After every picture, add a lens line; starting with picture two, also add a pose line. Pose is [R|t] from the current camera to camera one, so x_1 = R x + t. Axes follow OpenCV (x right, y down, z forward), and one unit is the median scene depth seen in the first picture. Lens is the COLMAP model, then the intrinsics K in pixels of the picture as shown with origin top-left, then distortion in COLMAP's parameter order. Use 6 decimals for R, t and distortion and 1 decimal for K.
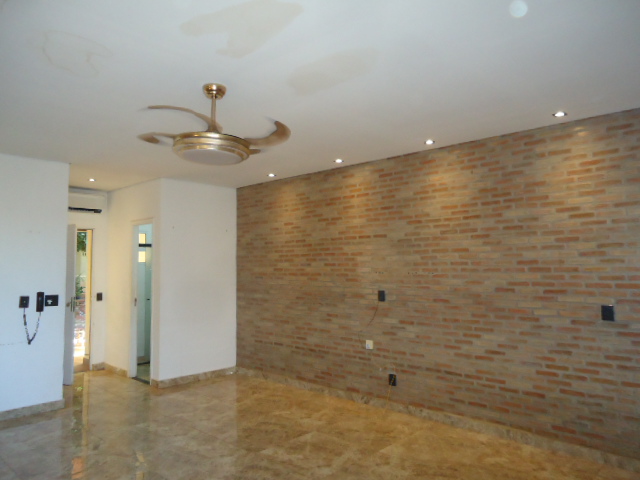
lens RADIAL K [[462.0, 0, 320.0], [0, 462.0, 240.0], [0, 0, 1]] dist [-0.002578, 0.000985]
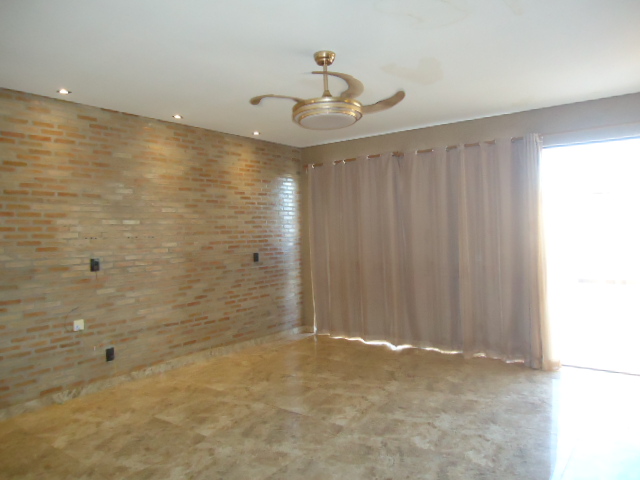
lens RADIAL K [[462.0, 0, 320.0], [0, 462.0, 240.0], [0, 0, 1]] dist [-0.002578, 0.000985]
pose [[-0.098890, -0.010226, 0.995046, -0.906961], [-0.034908, 0.999367, 0.006801, 0.062456], [-0.994486, -0.034062, -0.099184, 0.780042]]
